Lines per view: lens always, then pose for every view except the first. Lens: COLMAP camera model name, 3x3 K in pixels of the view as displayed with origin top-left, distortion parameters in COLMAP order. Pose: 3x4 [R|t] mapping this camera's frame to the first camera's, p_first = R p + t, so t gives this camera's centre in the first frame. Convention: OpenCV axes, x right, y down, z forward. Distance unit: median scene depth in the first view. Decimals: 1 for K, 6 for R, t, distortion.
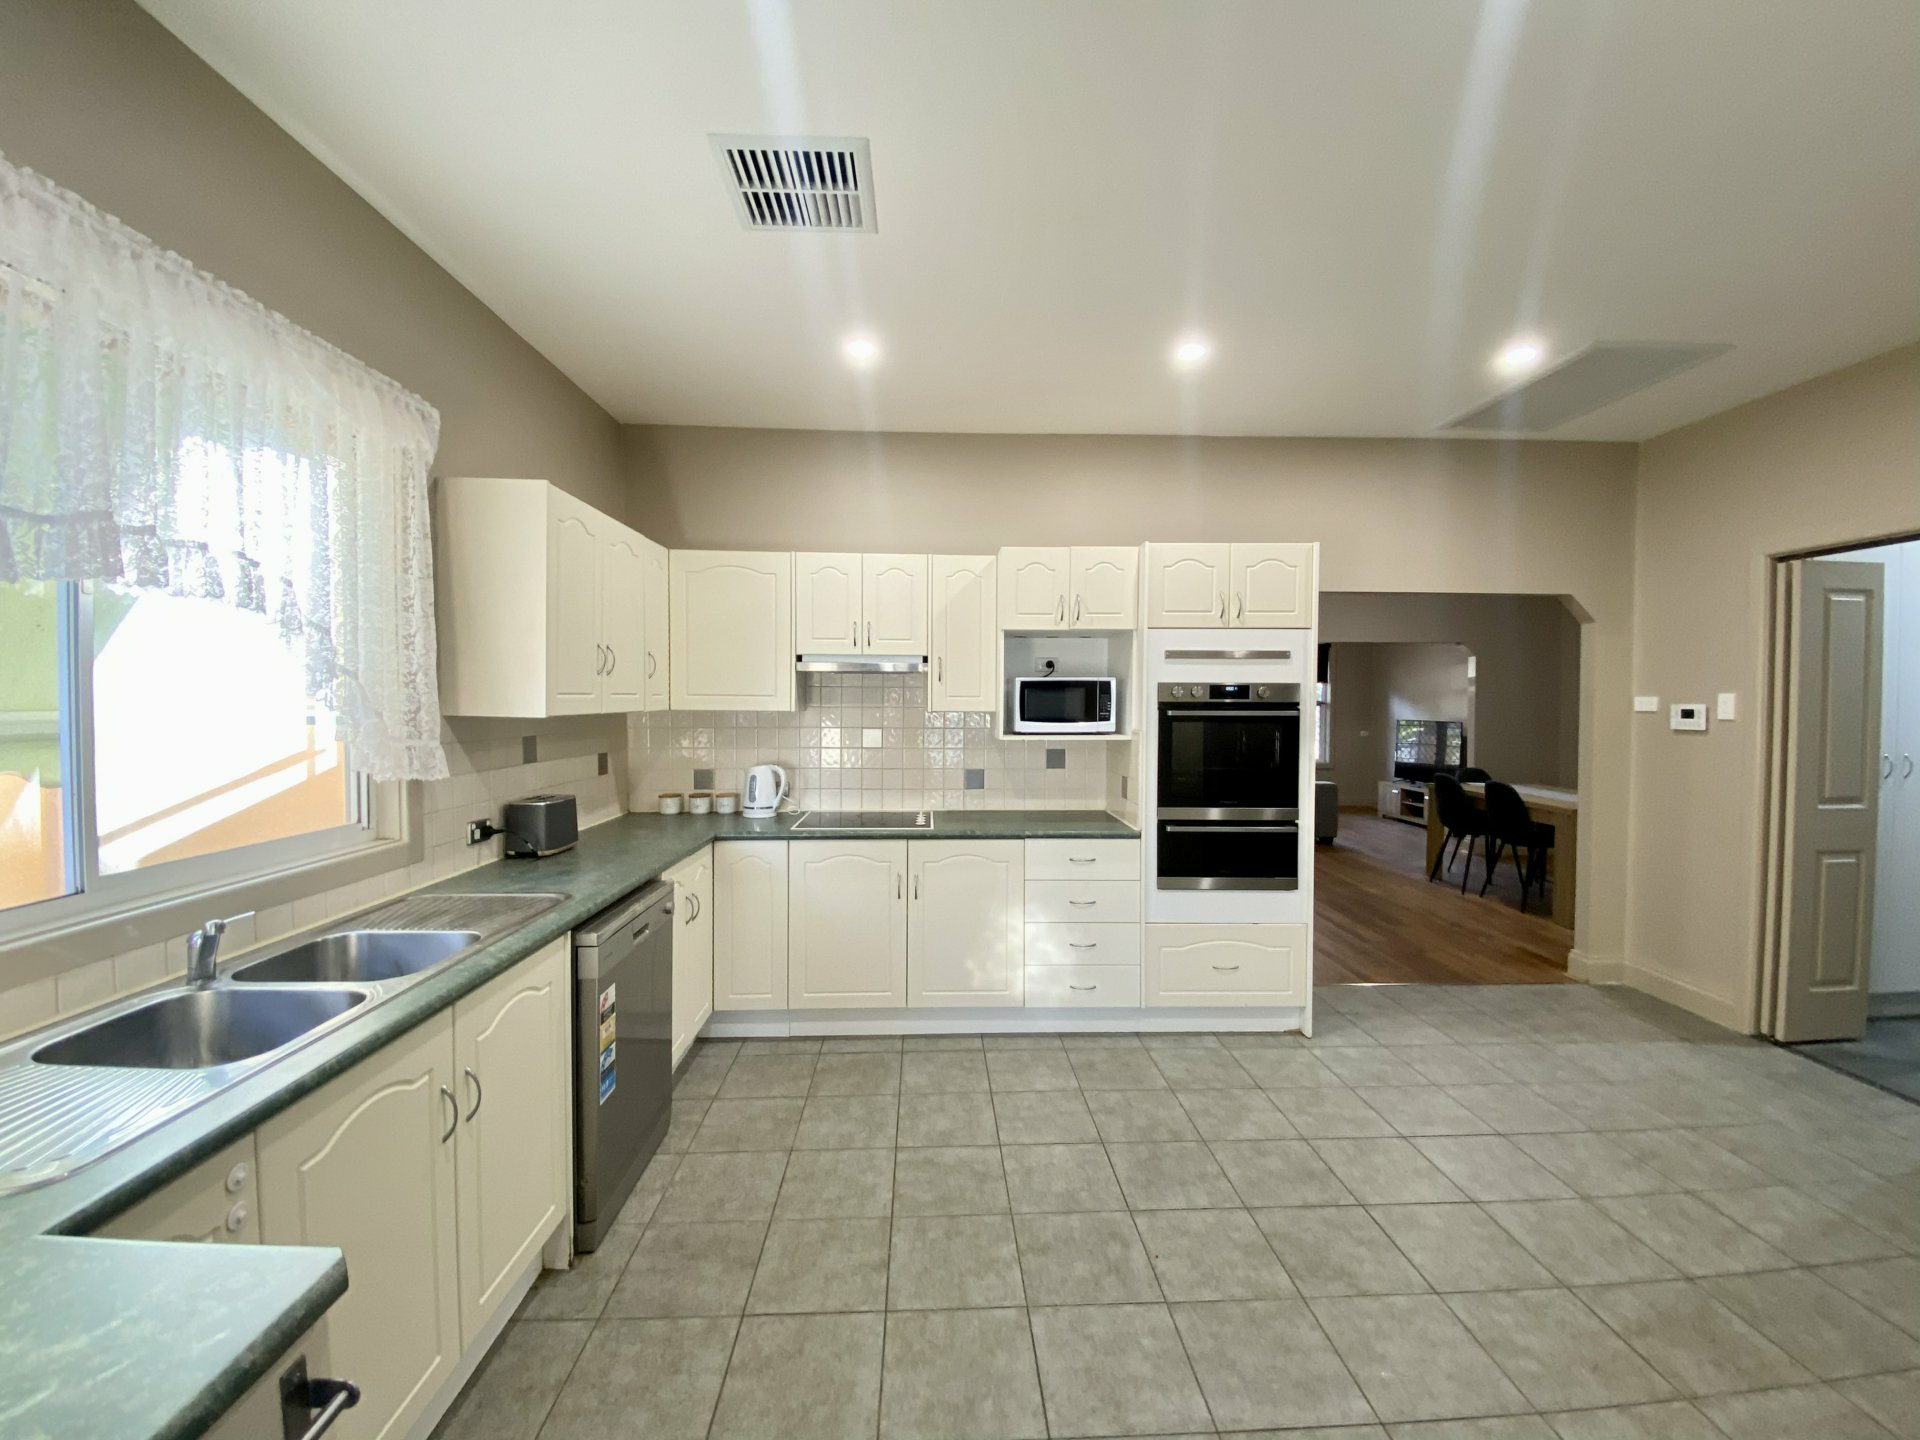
lens RADIAL K [[762.1, 0, 960.0], [0, 762.1, 720.0], [0, 0, 1]] dist [0.000828, -0.013292]
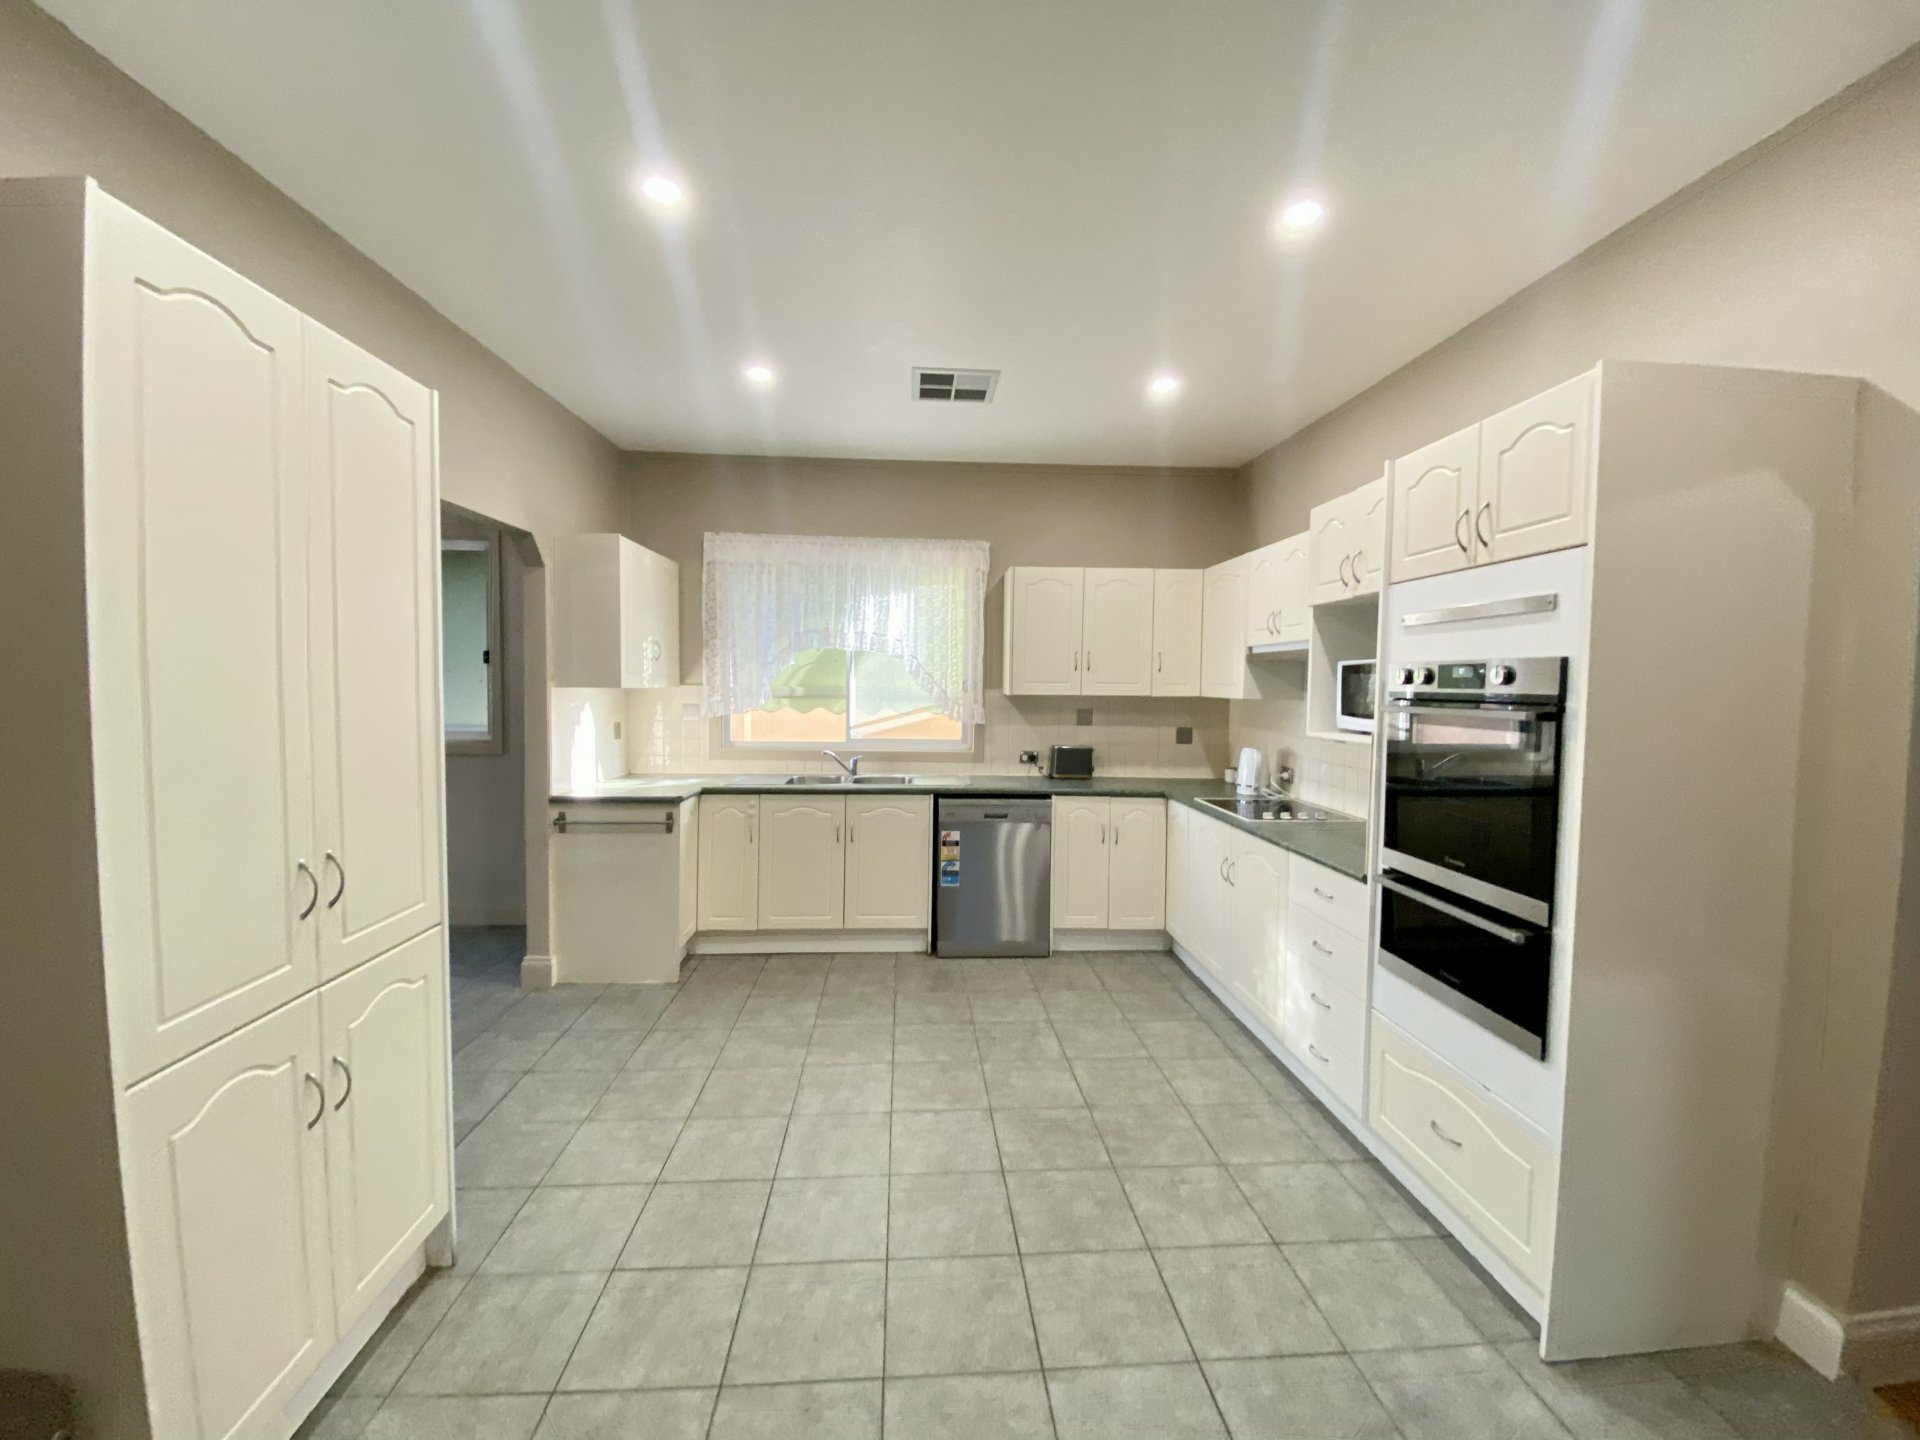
lens RADIAL K [[767.0, 0, 960.0], [0, 767.0, 720.0], [0, 0, 1]] dist [-0.052202, -0.000110]
pose [[0.027566, 0.041909, -0.998741, 1.181245], [-0.047725, 0.998037, 0.040563, -0.009708], [0.998480, 0.046547, 0.029512, 0.758287]]
